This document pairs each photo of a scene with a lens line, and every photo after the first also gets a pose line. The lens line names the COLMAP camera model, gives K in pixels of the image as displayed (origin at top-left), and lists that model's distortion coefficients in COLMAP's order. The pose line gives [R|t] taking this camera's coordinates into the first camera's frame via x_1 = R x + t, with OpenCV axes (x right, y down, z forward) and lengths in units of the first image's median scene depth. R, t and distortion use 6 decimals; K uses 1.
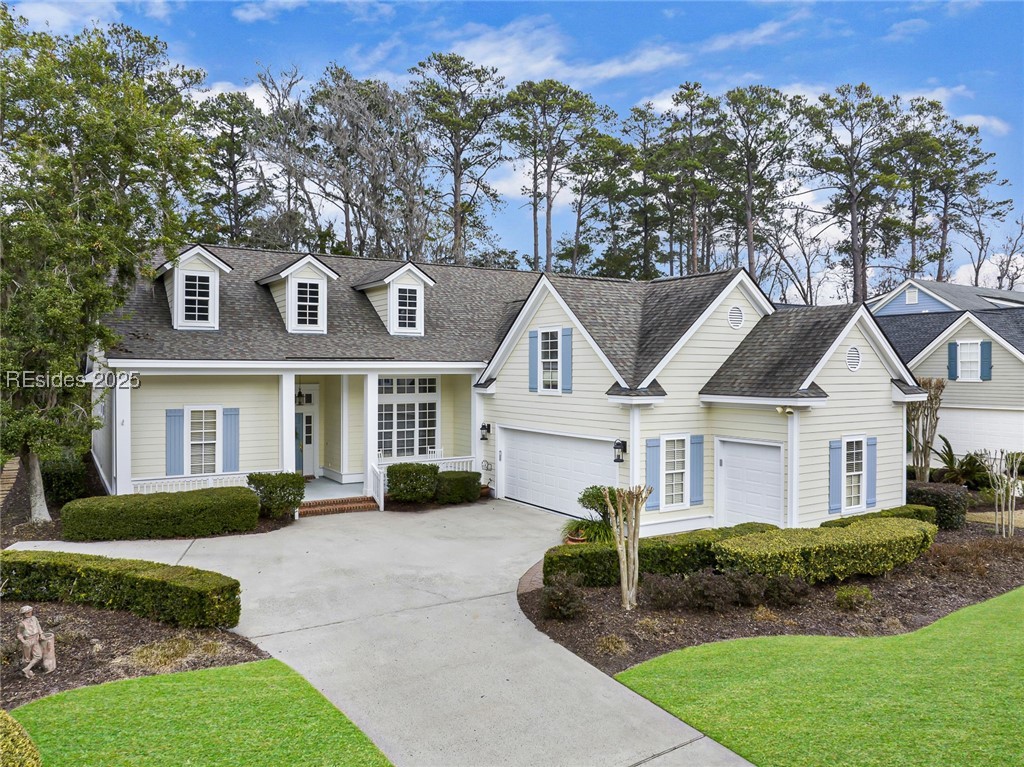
lens RADIAL K [[731.5, 0, 512.0], [0, 731.5, 383.5], [0, 0, 1]] dist [-0.009262, -0.002528]
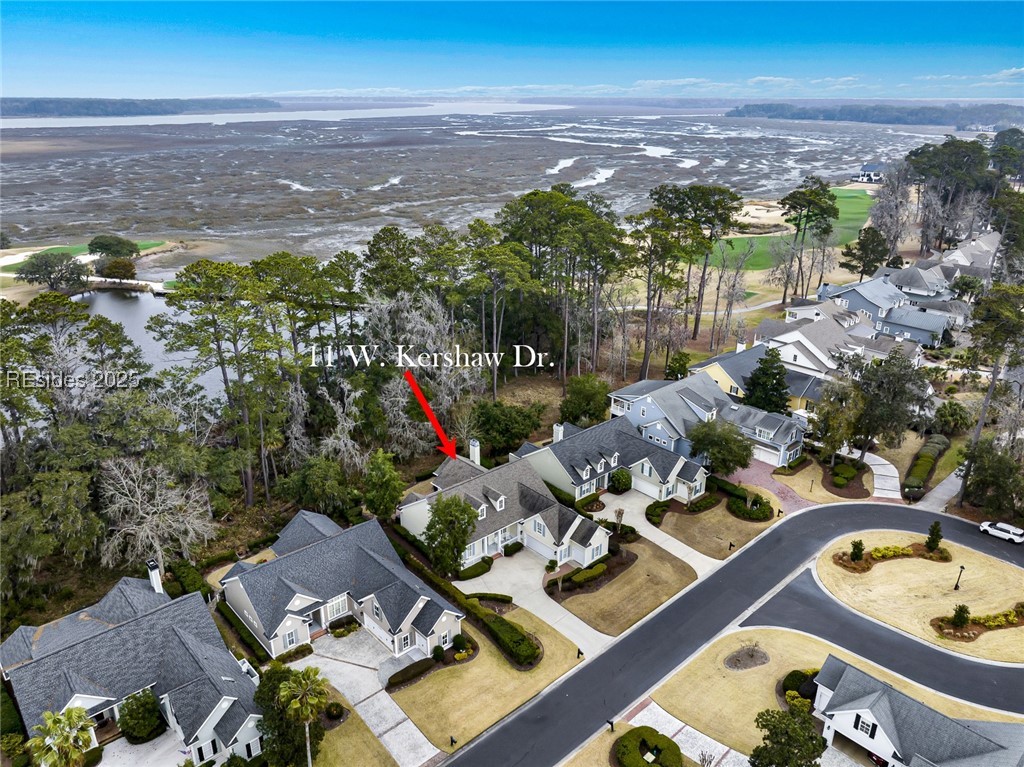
lens RADIAL K [[731.5, 0, 512.0], [0, 731.5, 383.5], [0, 0, 1]] dist [-0.009262, -0.002528]
pose [[0.983231, -0.063276, 0.171033, -0.856274], [-0.000799, 0.936368, 0.351020, -2.514792], [-0.182361, -0.345270, 0.920616, -2.954666]]
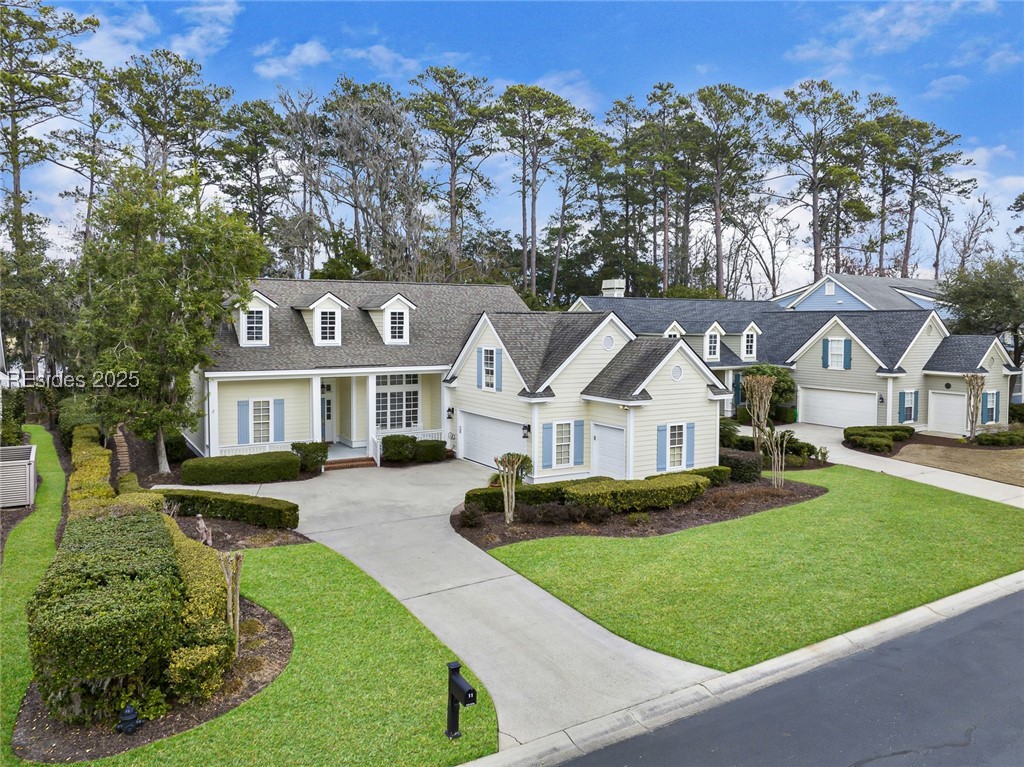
lens RADIAL K [[744.5, 0, 515.7], [0, 744.5, 365.8], [0, 0, 1]] dist [-0.001955, -0.000841]
pose [[0.999905, 0.005083, -0.012795, 0.120742], [-0.004536, 0.999089, 0.042440, -0.098164], [0.012999, -0.042377, 0.999017, -0.508916]]
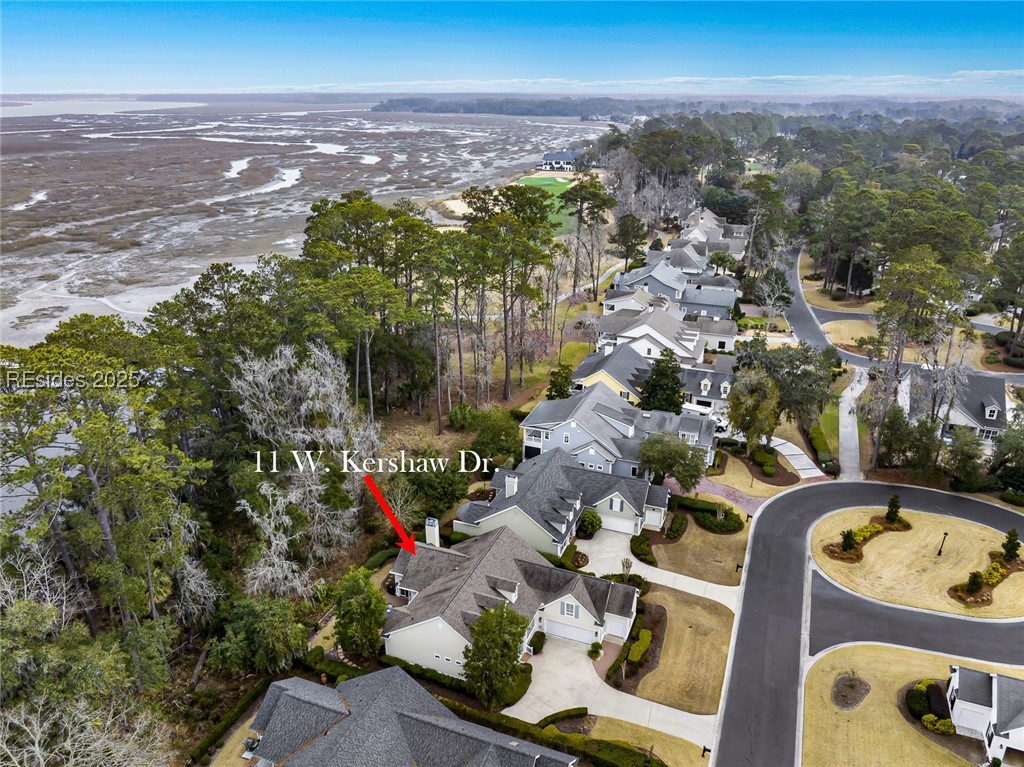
lens RADIAL K [[731.5, 0, 512.0], [0, 731.5, 383.5], [0, 0, 1]] dist [-0.009262, -0.002528]
pose [[0.803428, -0.219743, 0.553368, -2.070065], [0.008852, 0.933709, 0.357924, -2.534230], [-0.595336, -0.282668, 0.752113, -1.429220]]
